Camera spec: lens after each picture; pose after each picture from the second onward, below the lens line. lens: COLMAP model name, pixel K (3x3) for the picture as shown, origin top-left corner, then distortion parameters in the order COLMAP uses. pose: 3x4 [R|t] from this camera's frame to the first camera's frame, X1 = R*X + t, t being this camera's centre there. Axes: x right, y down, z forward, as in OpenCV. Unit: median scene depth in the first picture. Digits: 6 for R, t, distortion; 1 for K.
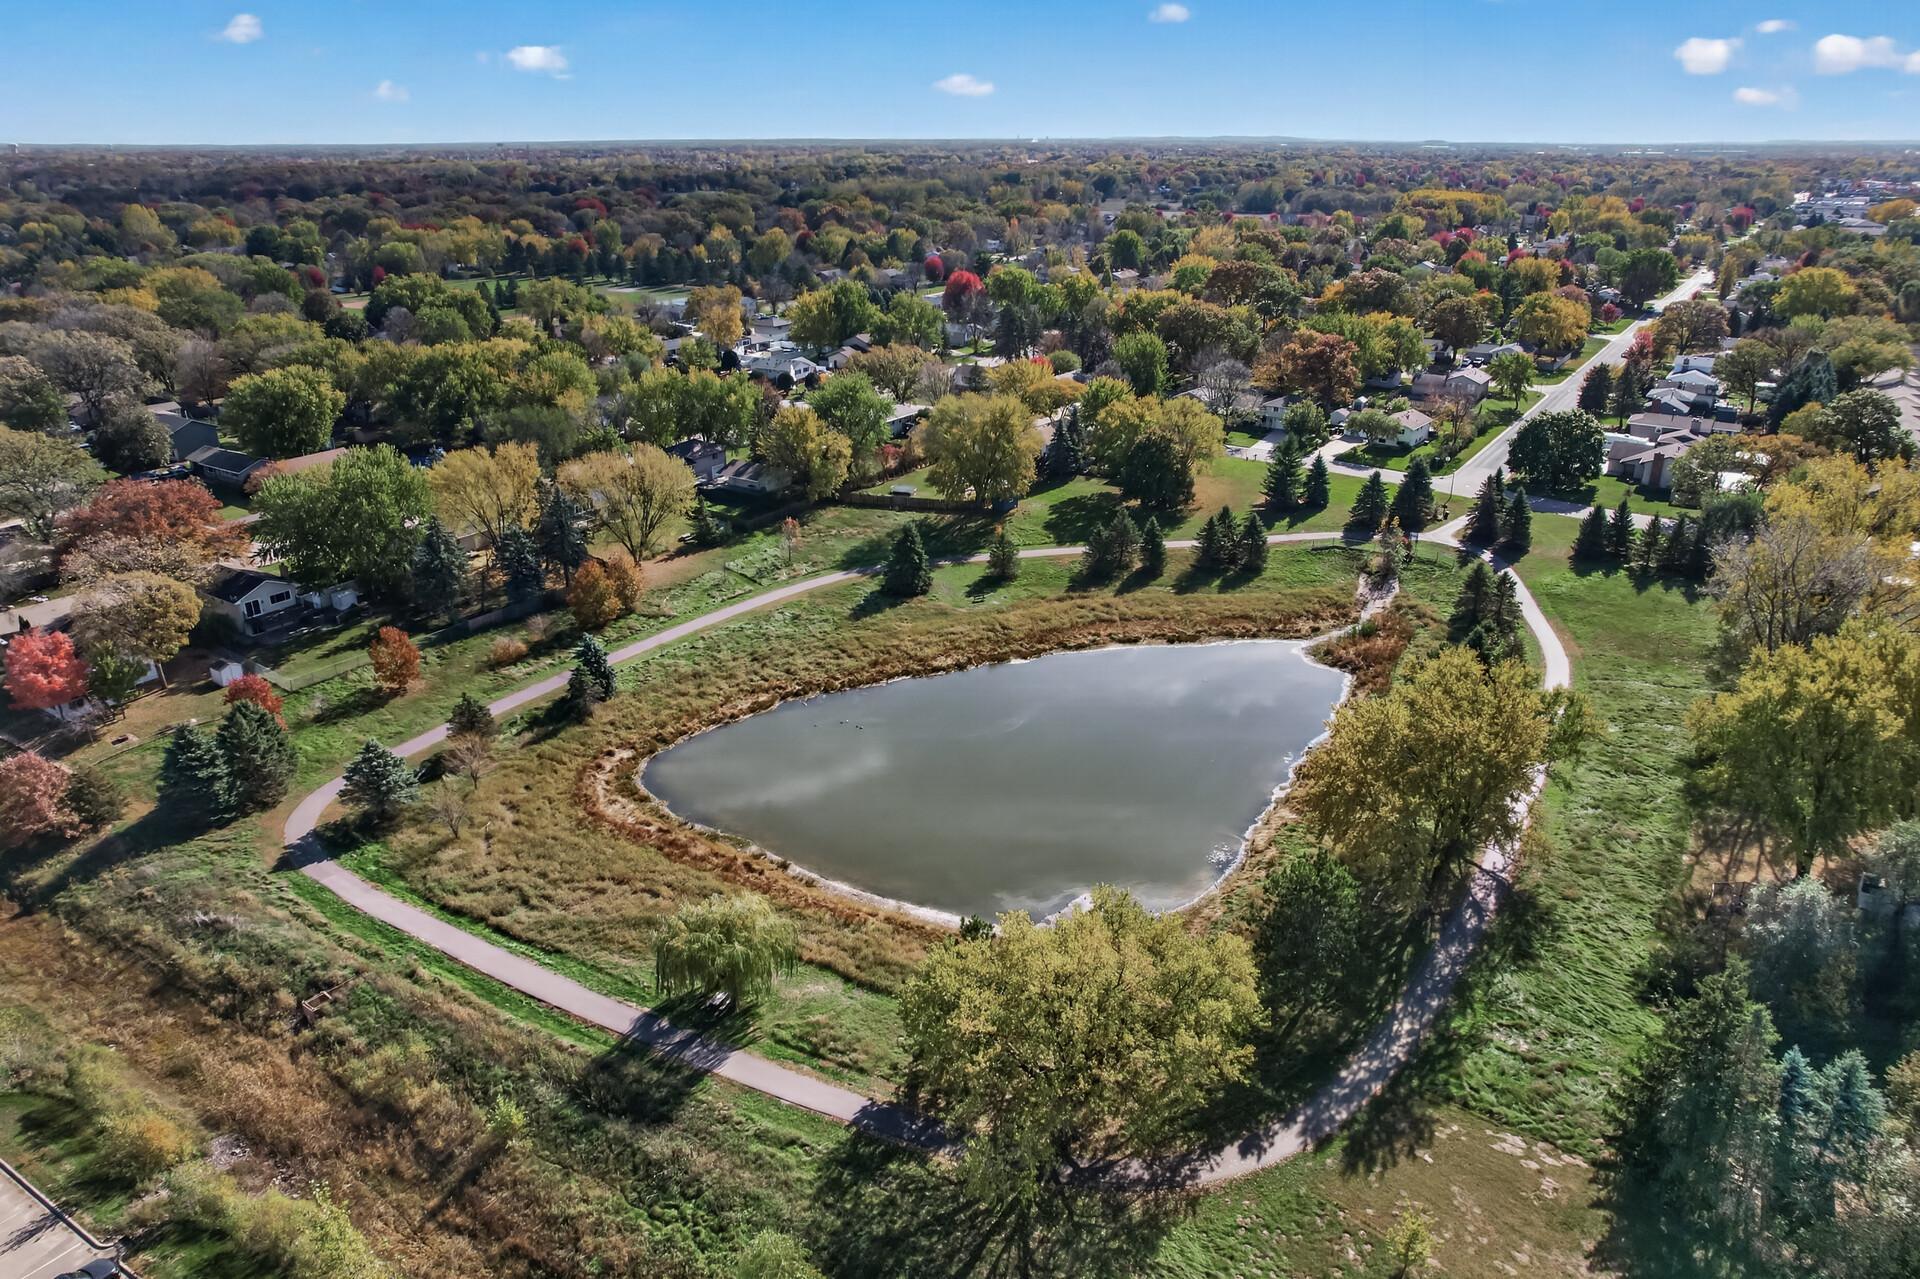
lens RADIAL K [[1281.4, 0, 960.0], [0, 1281.4, 639.5], [0, 0, 1]] dist [-0.080641, 0.060928]
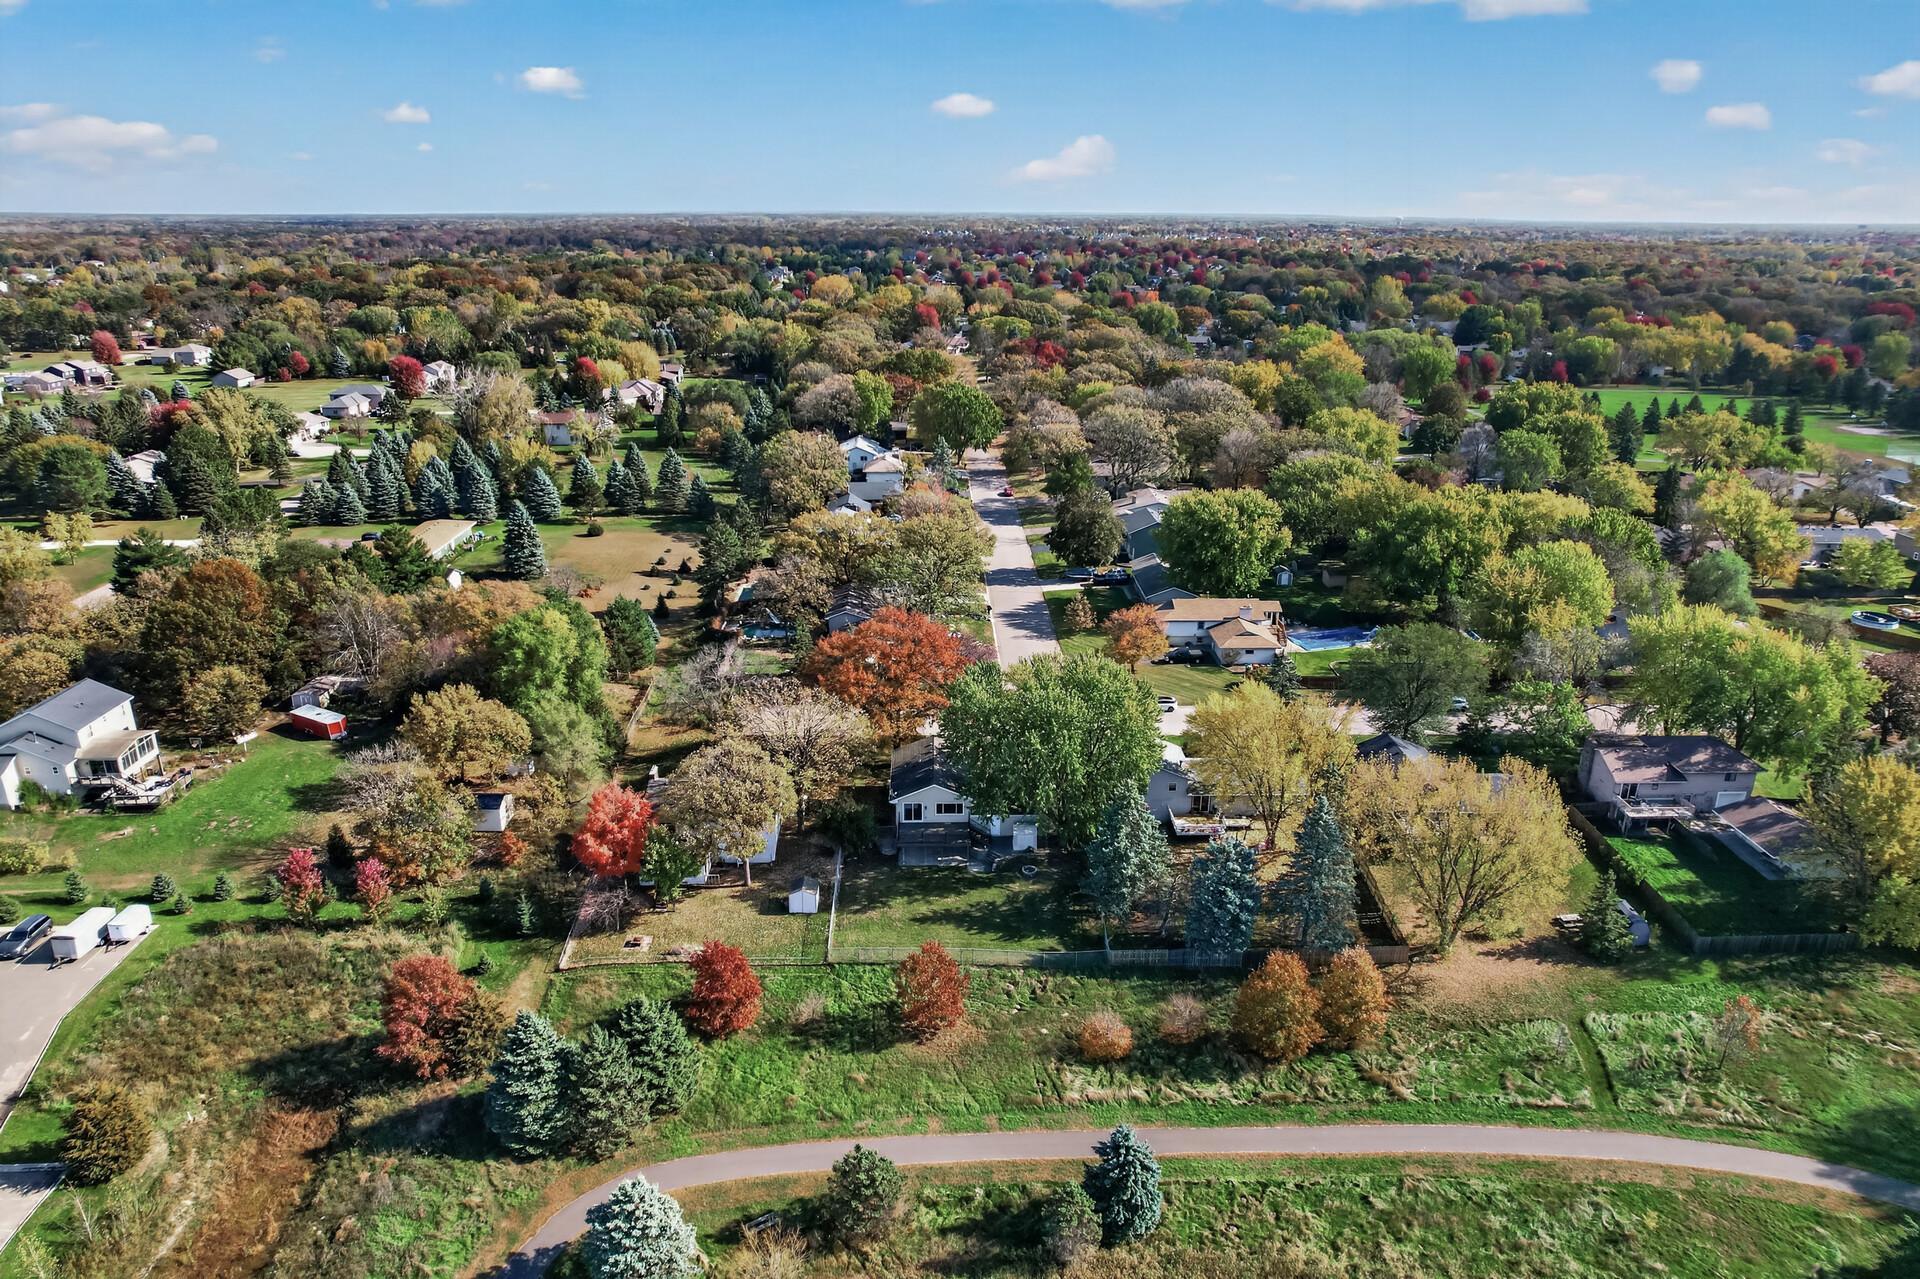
lens RADIAL K [[1206.5, 0, 954.8], [0, 1206.5, 644.4], [0, 0, 1]] dist [-0.074497, 0.058382]
pose [[0.576268, 0.279998, -0.767800, 0.006262], [-0.305757, 0.945118, 0.115177, -0.174927], [0.757910, 0.168387, 0.630252, 0.412344]]
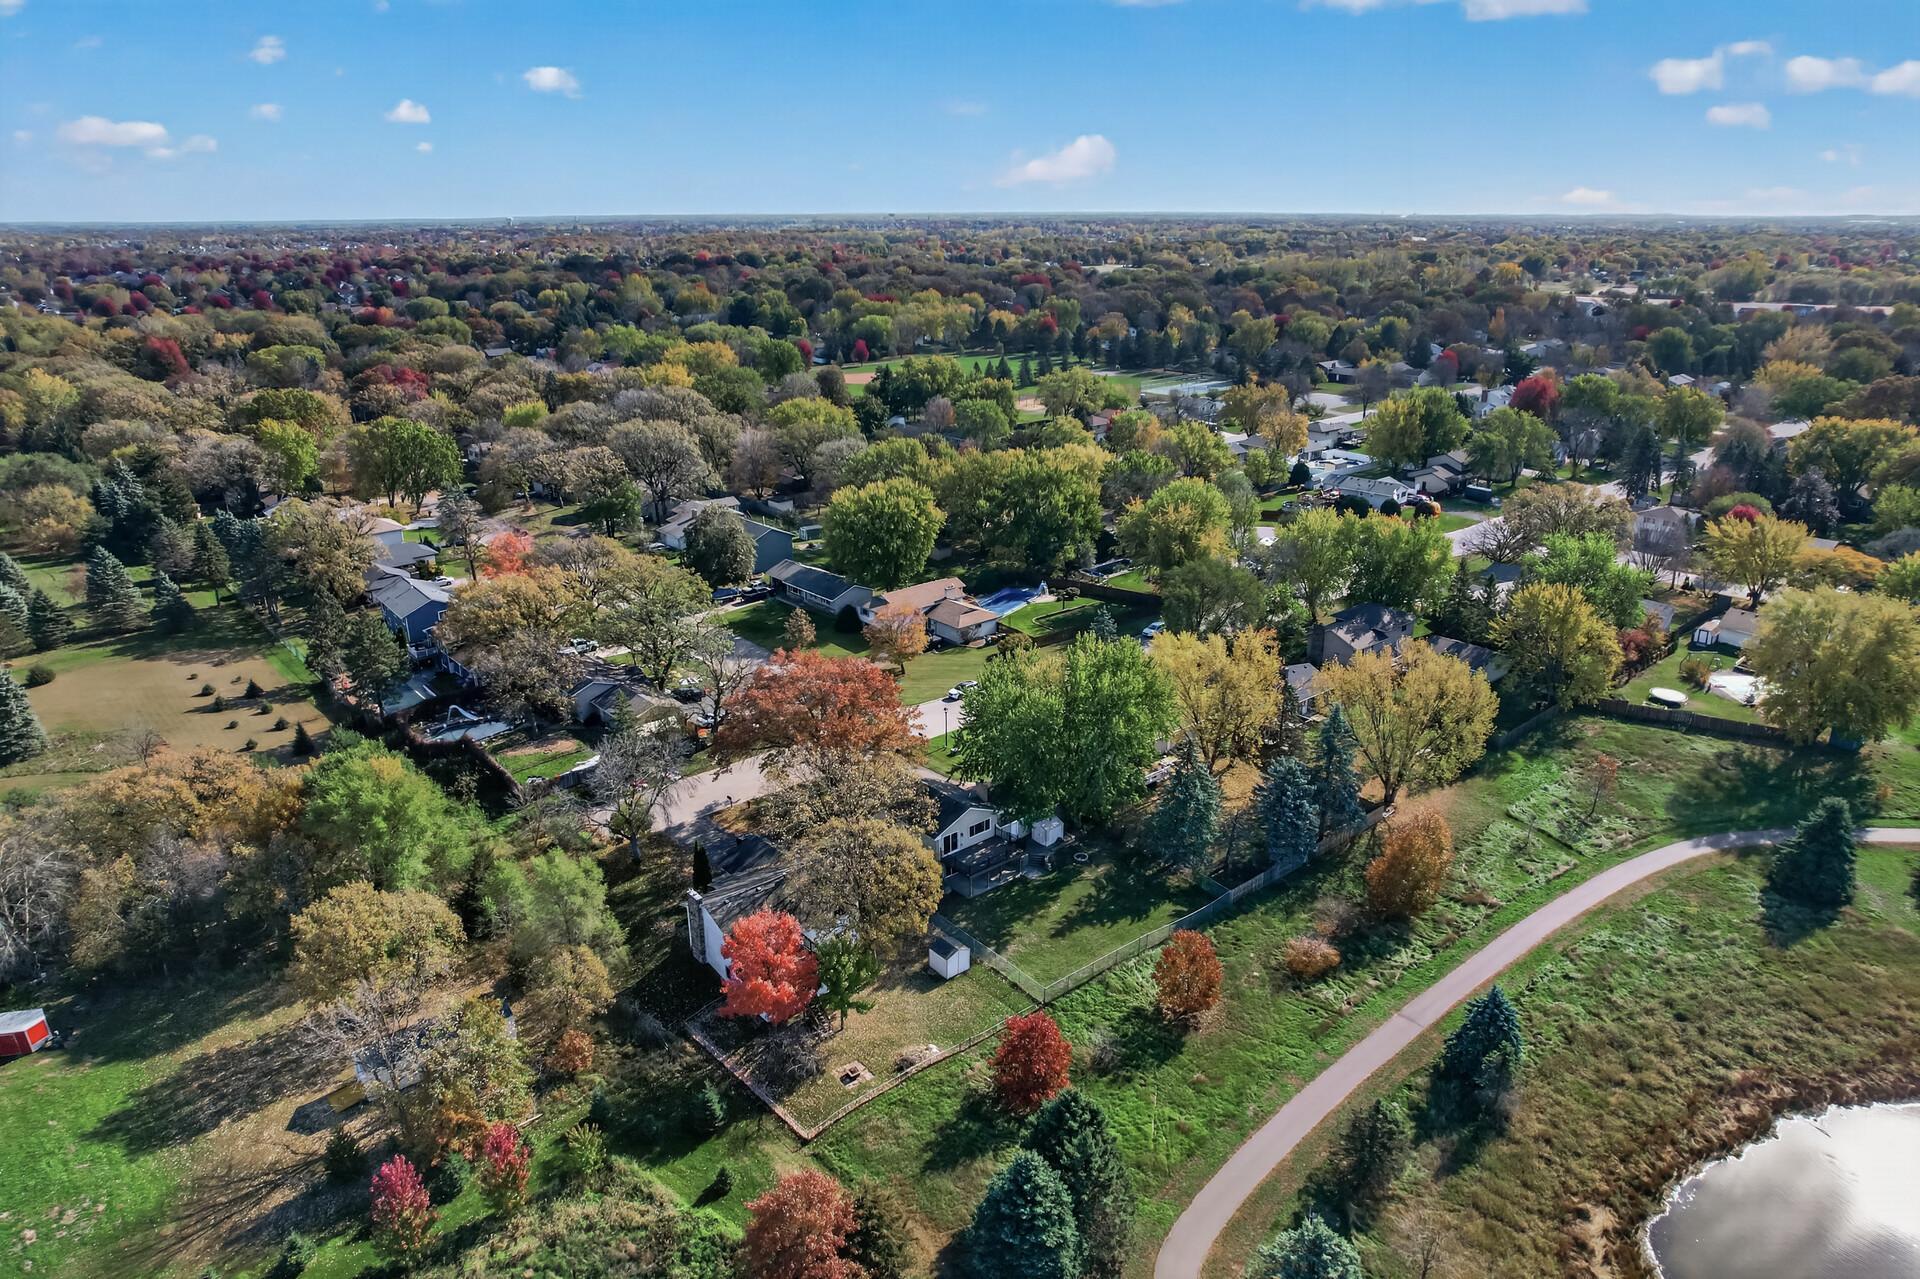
lens RADIAL K [[1220.1, 0, 951.7], [0, 1220.1, 644.4], [0, 0, 1]] dist [-0.061376, 0.000843]
pose [[0.961261, 0.086094, -0.261849, -0.300120], [-0.094777, 0.995283, -0.020689, -0.102548], [0.258833, 0.044705, 0.964887, 0.223628]]
